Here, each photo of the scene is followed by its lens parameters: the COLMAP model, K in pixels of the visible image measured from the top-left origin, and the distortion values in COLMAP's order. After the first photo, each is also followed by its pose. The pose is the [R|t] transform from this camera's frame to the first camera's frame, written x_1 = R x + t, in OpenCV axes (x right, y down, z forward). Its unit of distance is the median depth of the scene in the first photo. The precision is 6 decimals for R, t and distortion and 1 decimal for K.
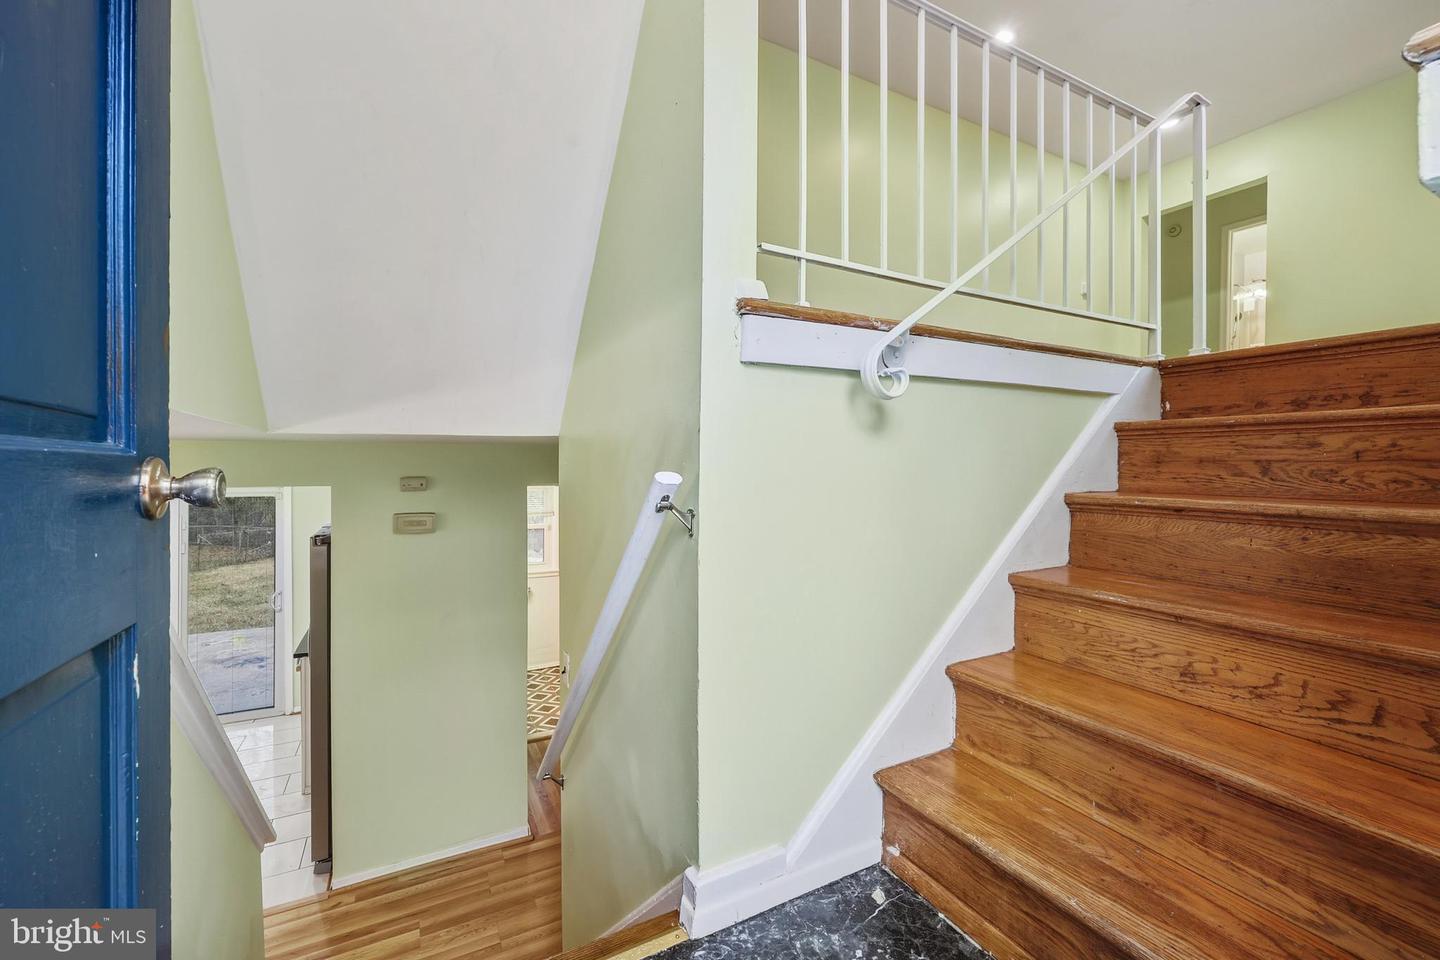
lens RADIAL K [[589.0, 0, 719.4], [0, 589.0, 460.0], [0, 0, 1]] dist [-0.000437, -0.000039]
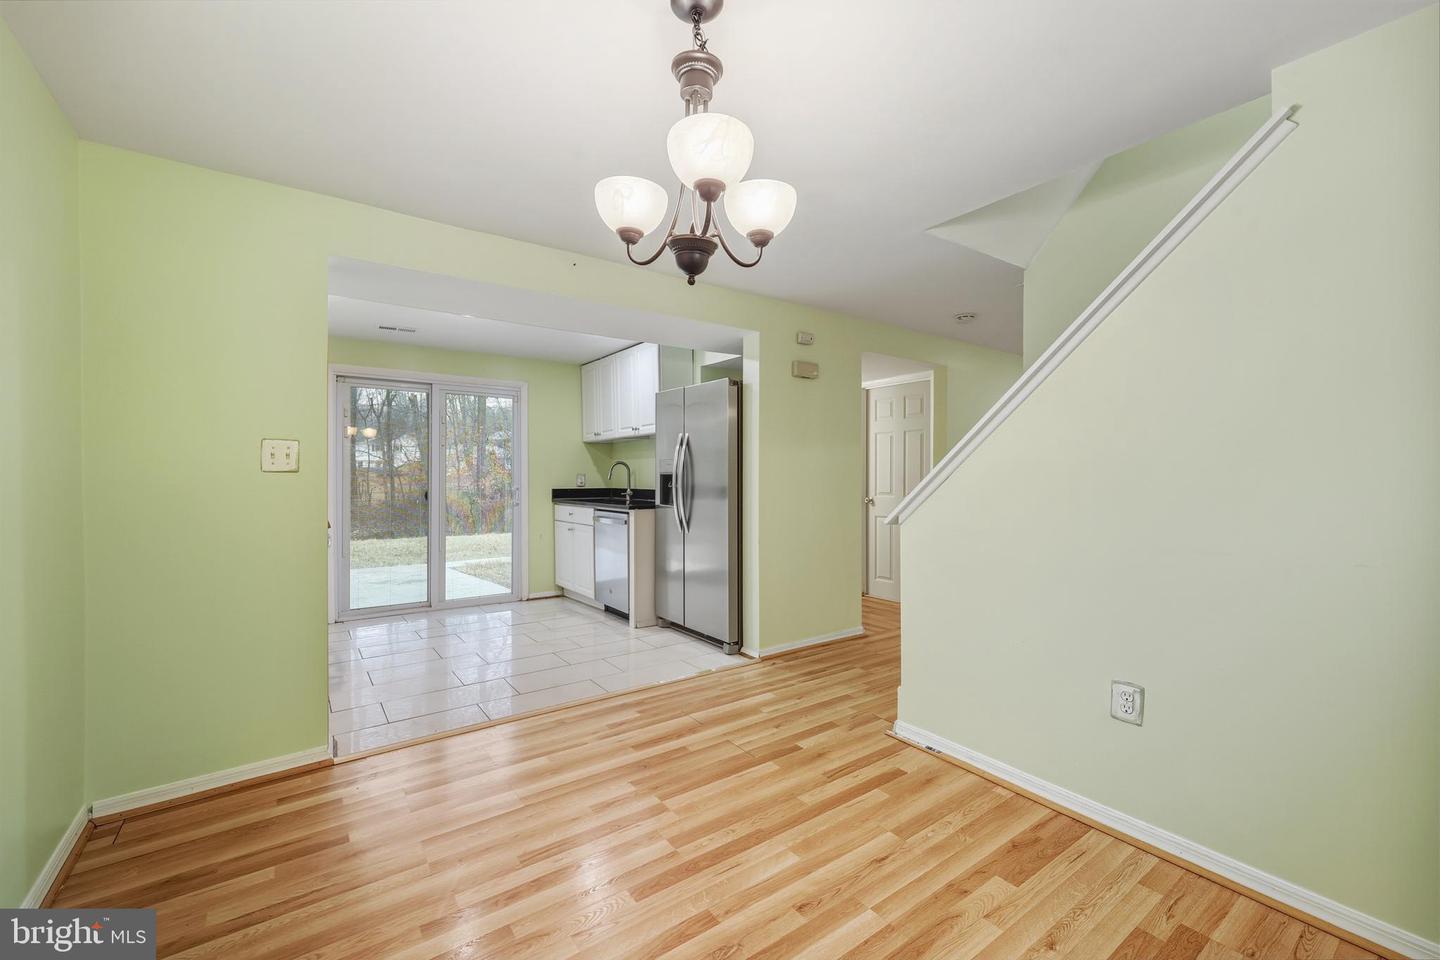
lens RADIAL K [[594.8, 0, 720.0], [0, 594.8, 480.0], [0, 0, 1]] dist [-0.000668, -0.000046]
pose [[0.990212, -0.001585, 0.139563, -0.528399], [-0.000339, 0.999905, 0.013763, 0.194495], [-0.139572, -0.013676, 0.990118, -0.131703]]
